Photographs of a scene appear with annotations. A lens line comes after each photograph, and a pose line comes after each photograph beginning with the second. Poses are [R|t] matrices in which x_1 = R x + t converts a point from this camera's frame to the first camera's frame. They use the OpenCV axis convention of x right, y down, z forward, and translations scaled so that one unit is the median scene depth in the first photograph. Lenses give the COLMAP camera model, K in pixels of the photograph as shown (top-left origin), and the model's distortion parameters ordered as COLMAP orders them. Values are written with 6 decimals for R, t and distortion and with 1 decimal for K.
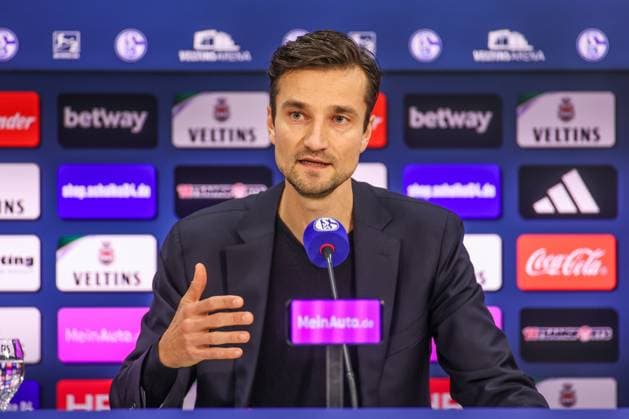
lens RADIAL K [[1775.9, 0, 350.6], [0, 1775.9, 210.6], [0, 0, 1]] dist [0.097974, 1.682650]
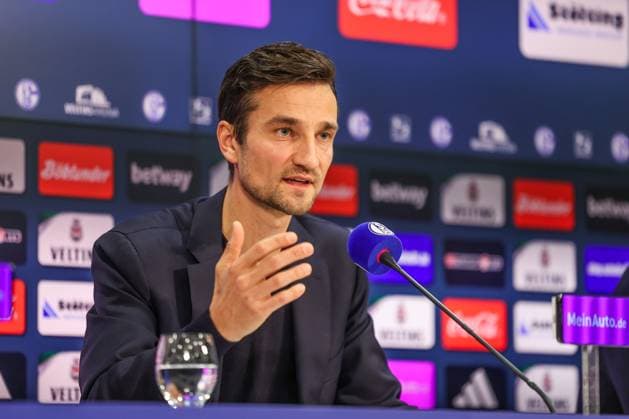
lens RADIAL K [[1768.7, 0, 314.5], [0, 1768.7, 209.5], [0, 0, 1]] dist [0.355944, -0.406557]
pose [[0.910004, 0.062725, 0.409828, -0.377954], [-0.052992, 0.997979, -0.035076, 0.000327], [-0.411199, 0.010201, 0.911488, 0.001703]]
